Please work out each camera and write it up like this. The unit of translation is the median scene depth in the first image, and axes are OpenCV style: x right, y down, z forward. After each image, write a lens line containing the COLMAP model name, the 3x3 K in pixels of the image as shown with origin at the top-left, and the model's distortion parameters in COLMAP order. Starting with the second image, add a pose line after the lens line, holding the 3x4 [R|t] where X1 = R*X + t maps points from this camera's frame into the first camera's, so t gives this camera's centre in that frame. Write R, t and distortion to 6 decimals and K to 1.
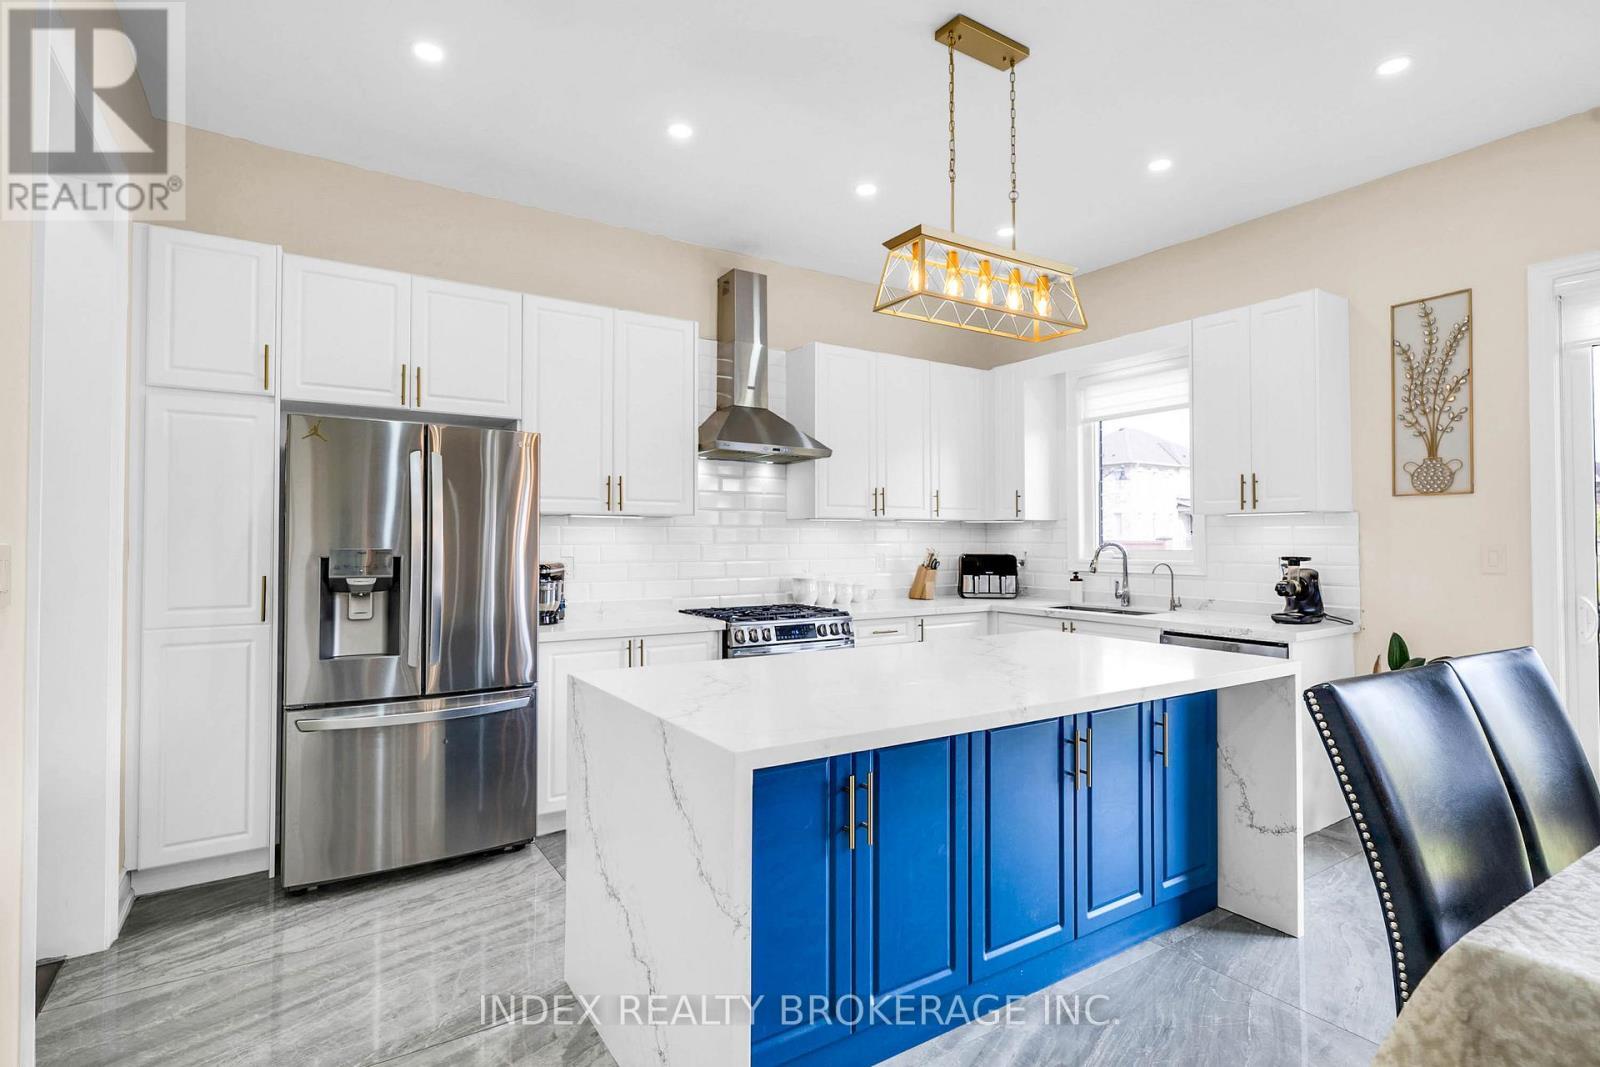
lens RADIAL K [[763.1, 0, 788.3], [0, 763.1, 527.3], [0, 0, 1]] dist [0.006268, 0.000053]
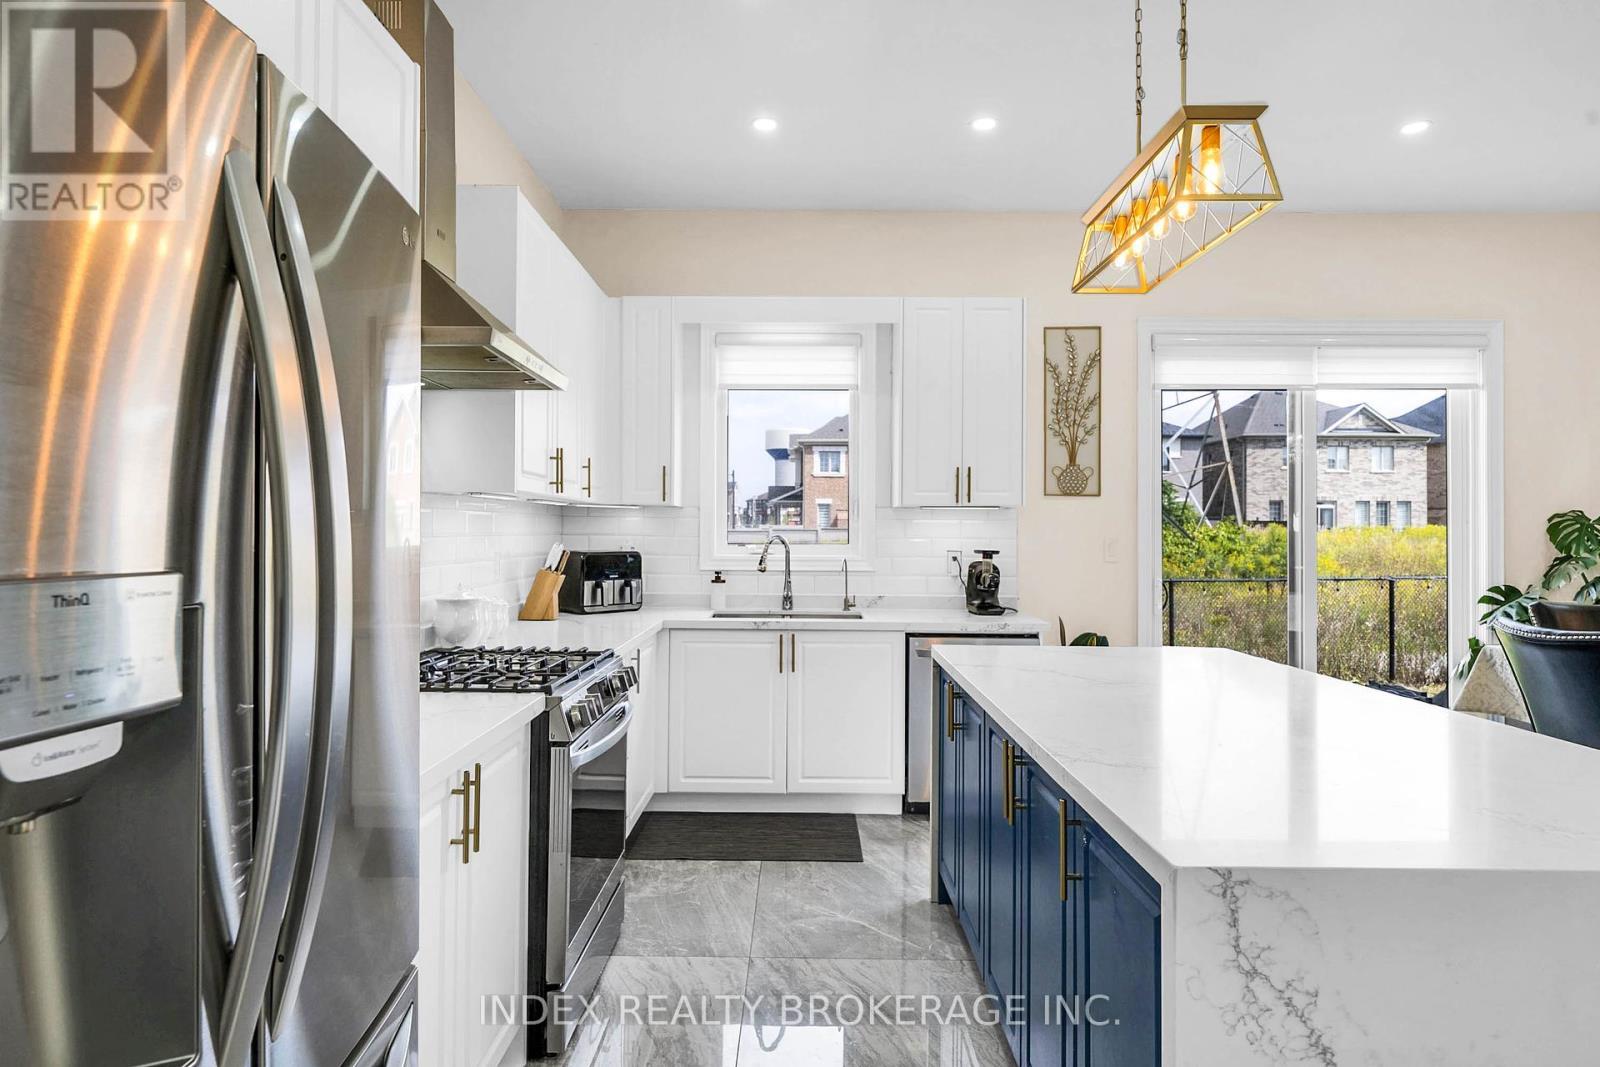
lens RADIAL K [[822.1, 0, 797.6], [0, 822.1, 523.5], [0, 0, 1]] dist [0.001389, 0.001002]
pose [[0.570015, 0.018430, 0.821428, -0.372644], [-0.021104, 0.999747, -0.007787, 0.015872], [-0.821363, -0.012897, 0.570260, 0.549159]]
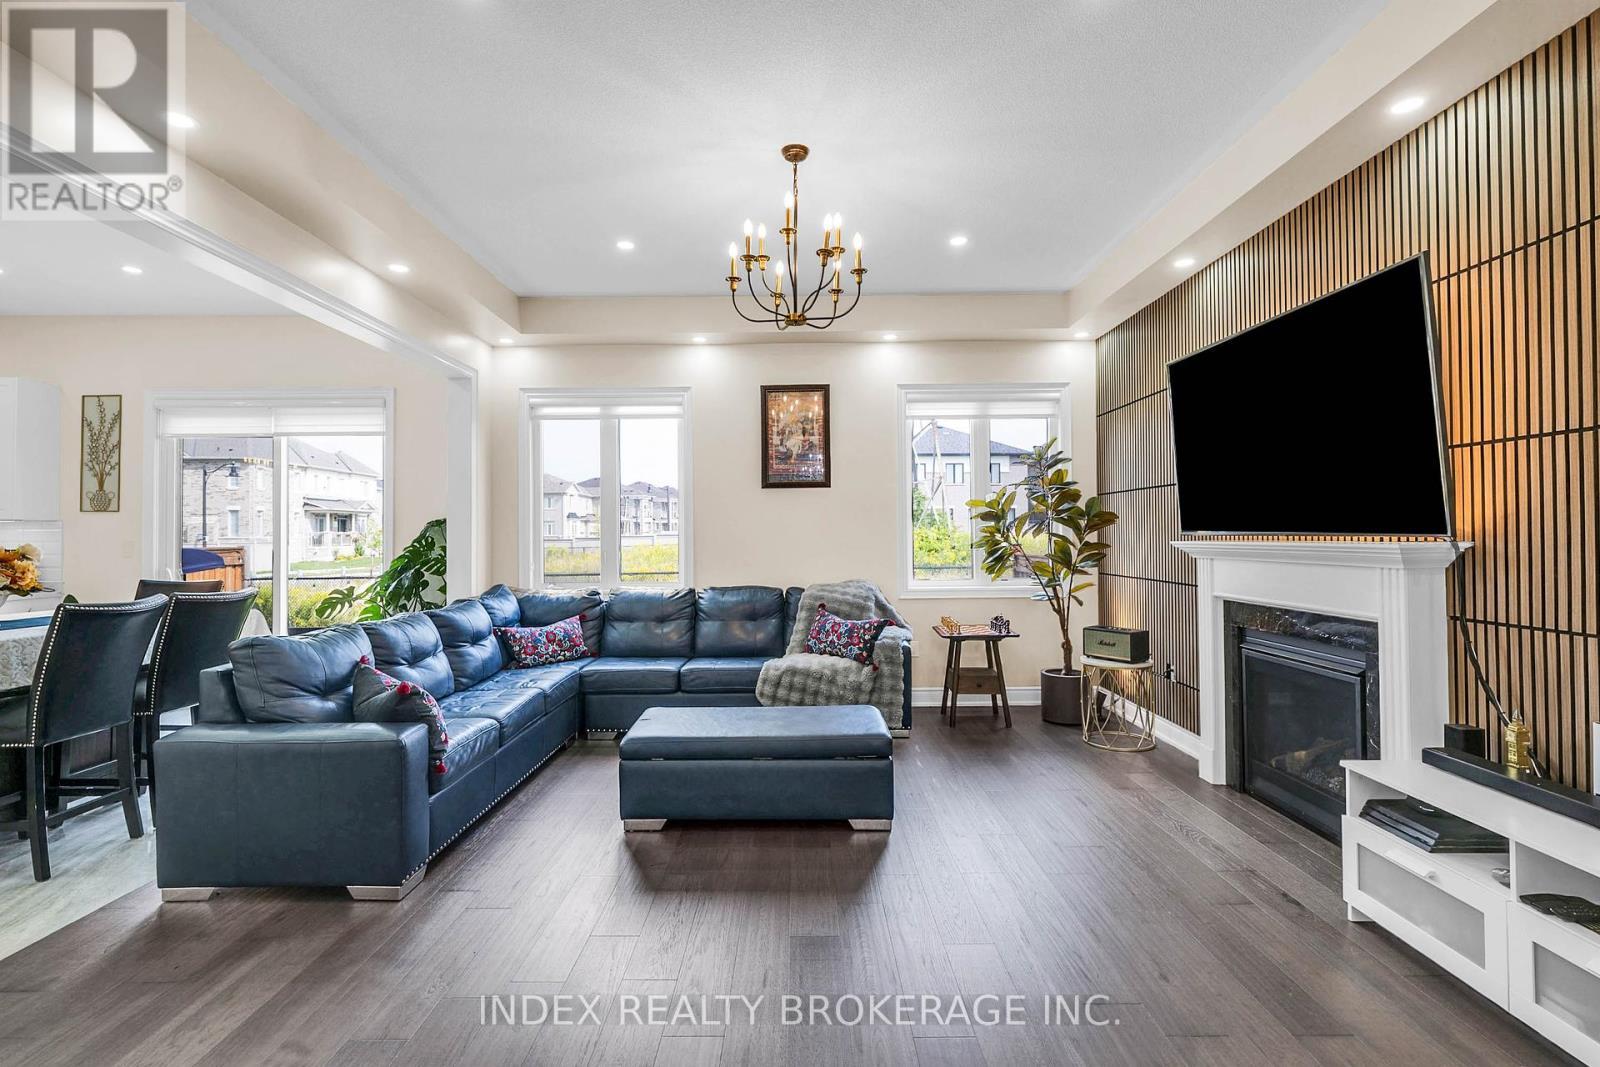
lens RADIAL K [[763.1, 0, 798.6], [0, 763.1, 524.2], [0, 0, 1]] dist [0.006268, 0.000053]
pose [[0.563191, 0.012286, 0.826235, 0.271251], [-0.011375, 0.999910, -0.007115, -0.018180], [-0.826248, -0.005391, 0.563280, -1.069809]]
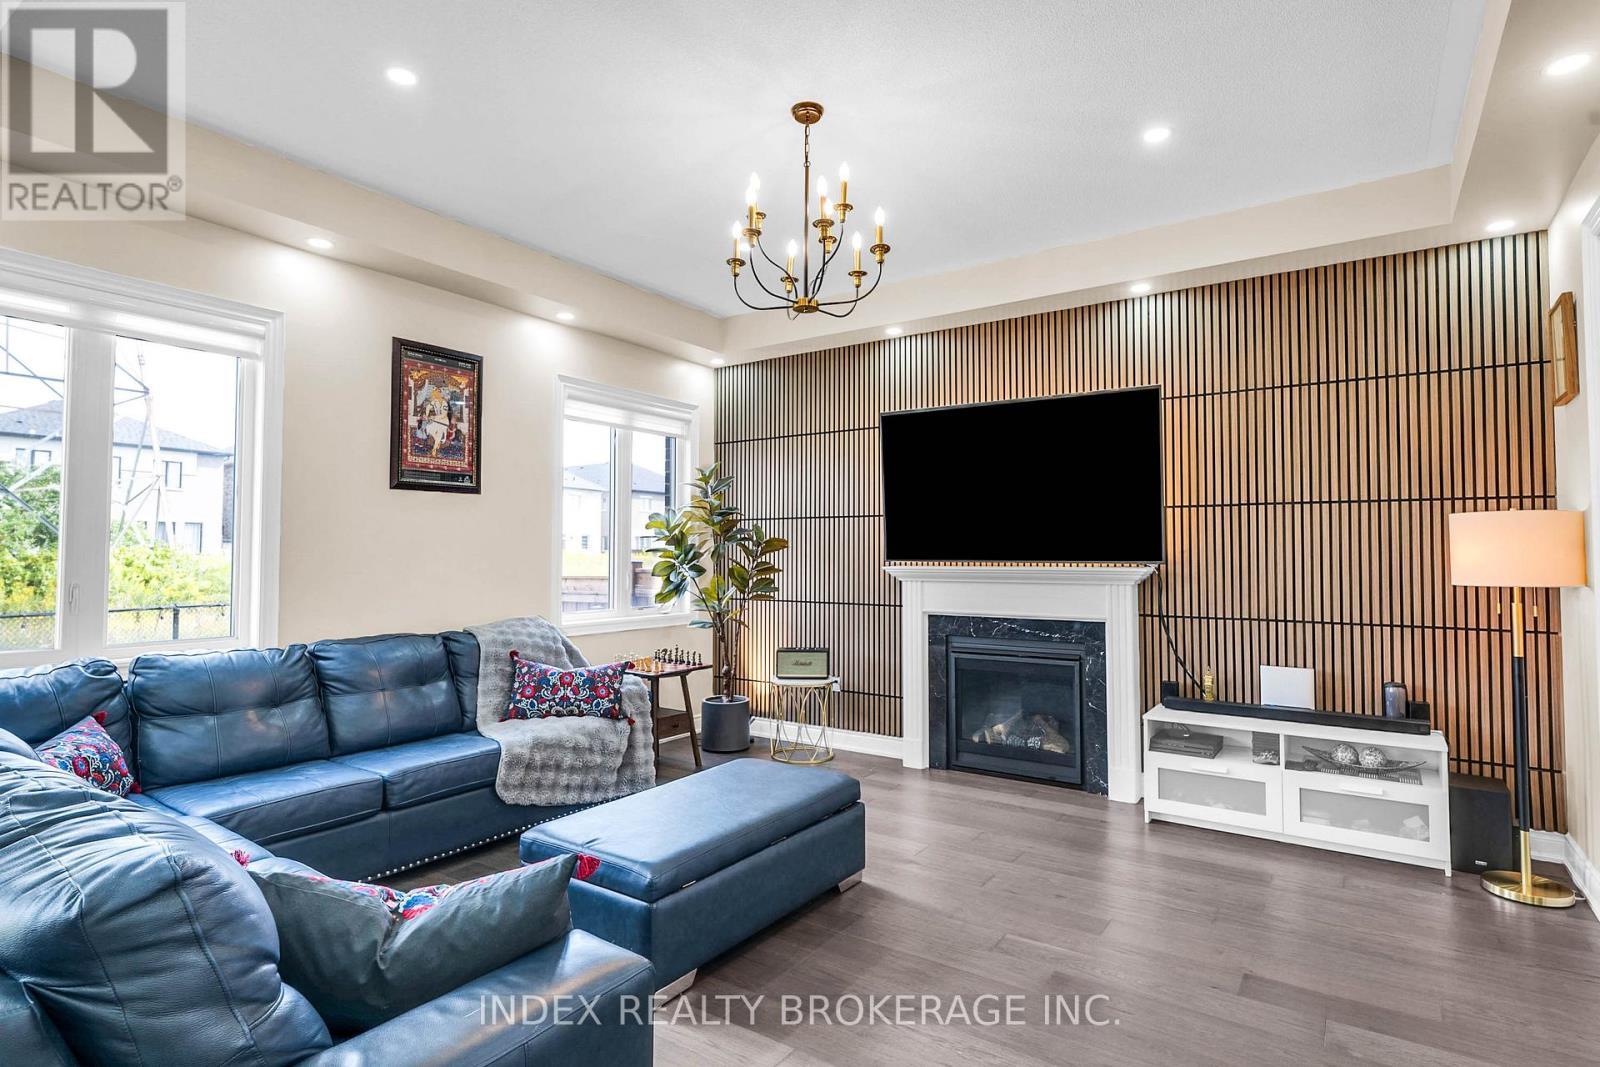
lens RADIAL K [[822.1, 0, 803.9], [0, 822.1, 524.1], [0, 0, 1]] dist [0.001389, 0.001002]
pose [[-0.365710, 0.041987, 0.929781, 0.258555], [-0.017549, 0.998493, -0.051992, -0.004407], [-0.930563, -0.035331, -0.364422, -0.282320]]
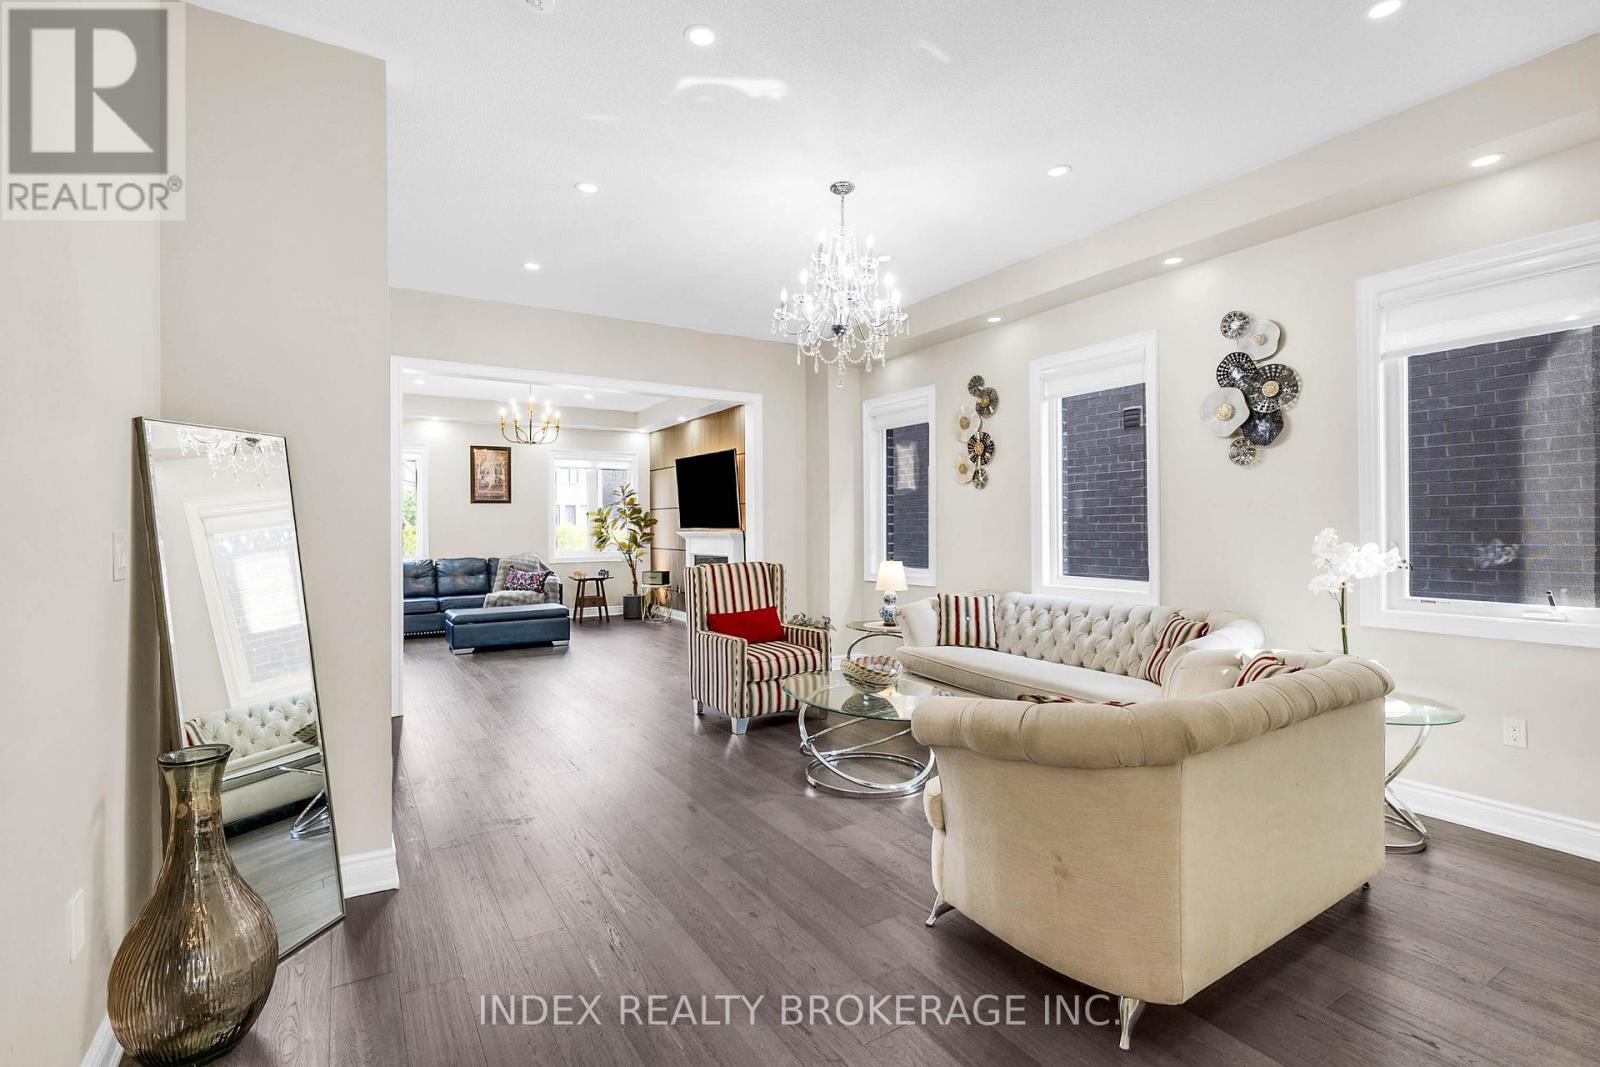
lens RADIAL K [[763.1, 0, 799.2], [0, 763.1, 526.0], [0, 0, 1]] dist [0.006268, 0.000053]
pose [[0.049711, 0.003455, 0.998758, -1.147211], [-0.012681, 0.999916, -0.002827, -0.026110], [-0.998683, -0.012525, 0.049751, -1.449356]]
